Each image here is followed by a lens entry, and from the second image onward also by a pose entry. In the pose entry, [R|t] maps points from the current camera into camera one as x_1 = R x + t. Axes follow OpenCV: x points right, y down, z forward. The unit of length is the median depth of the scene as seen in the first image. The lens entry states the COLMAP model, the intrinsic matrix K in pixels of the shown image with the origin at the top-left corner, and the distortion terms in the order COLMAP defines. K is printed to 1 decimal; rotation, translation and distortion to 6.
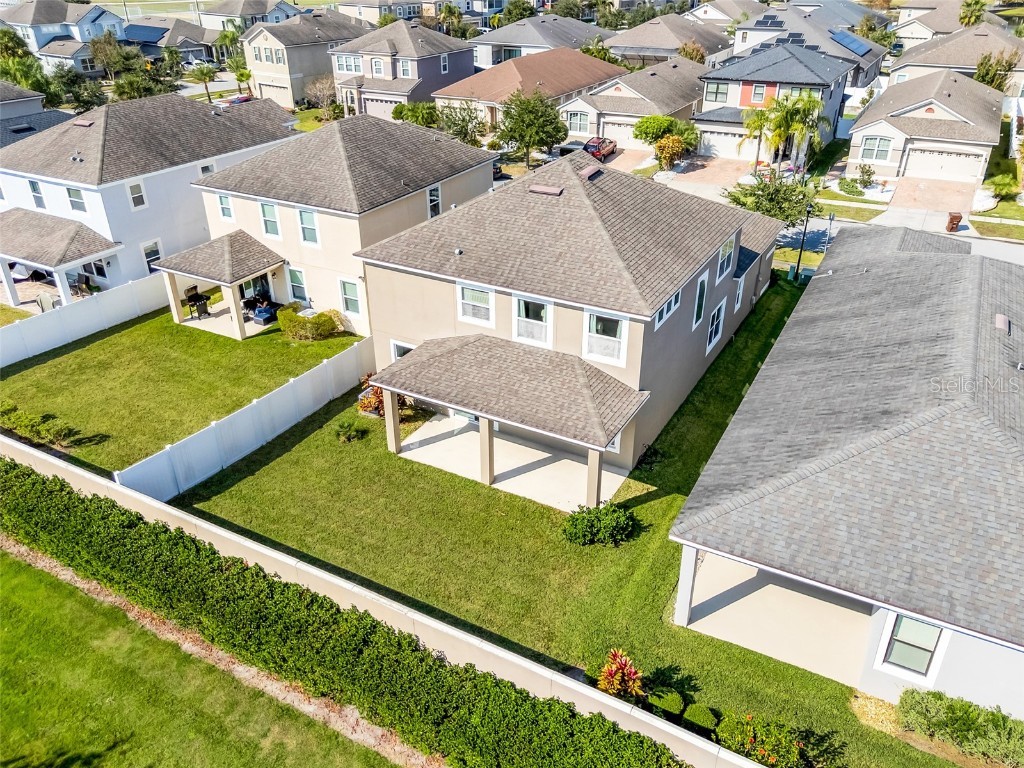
lens RADIAL K [[780.8, 0, 507.2], [0, 780.8, 391.4], [0, 0, 1]] dist [0.059785, -0.046067]
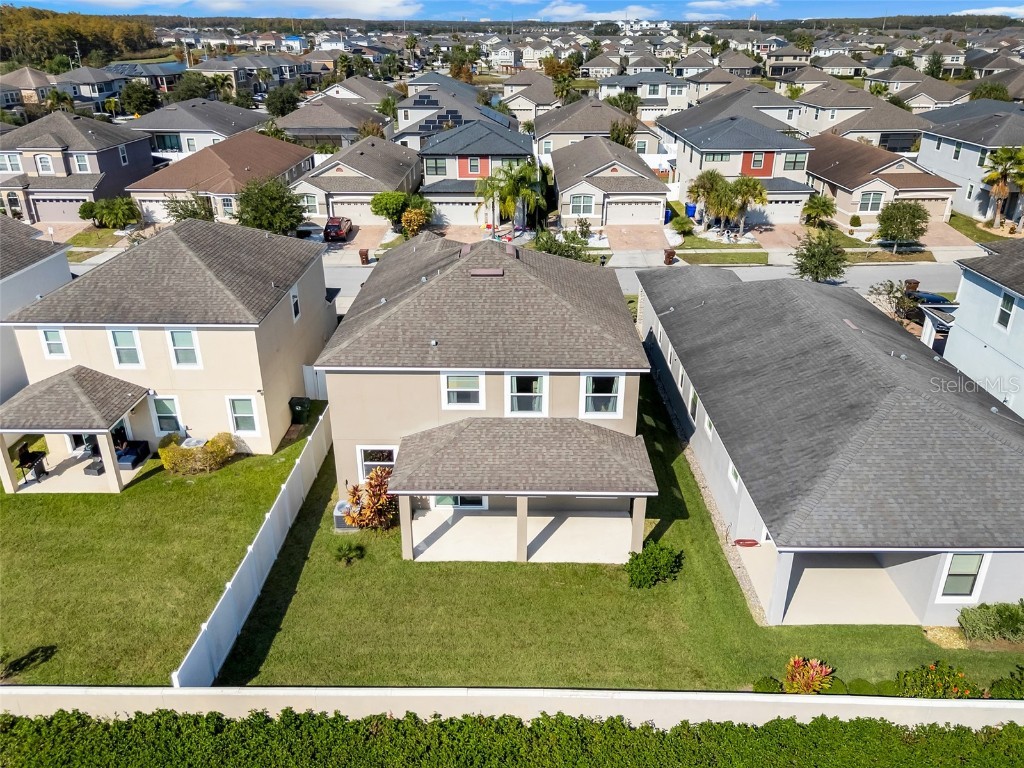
lens RADIAL K [[780.8, 0, 508.2], [0, 780.8, 385.2], [0, 0, 1]] dist [0.059785, -0.046067]
pose [[0.880779, -0.193389, 0.432238, -0.312686], [0.230115, 0.972578, -0.033765, -0.051921], [-0.413855, 0.129204, 0.901127, 0.049906]]
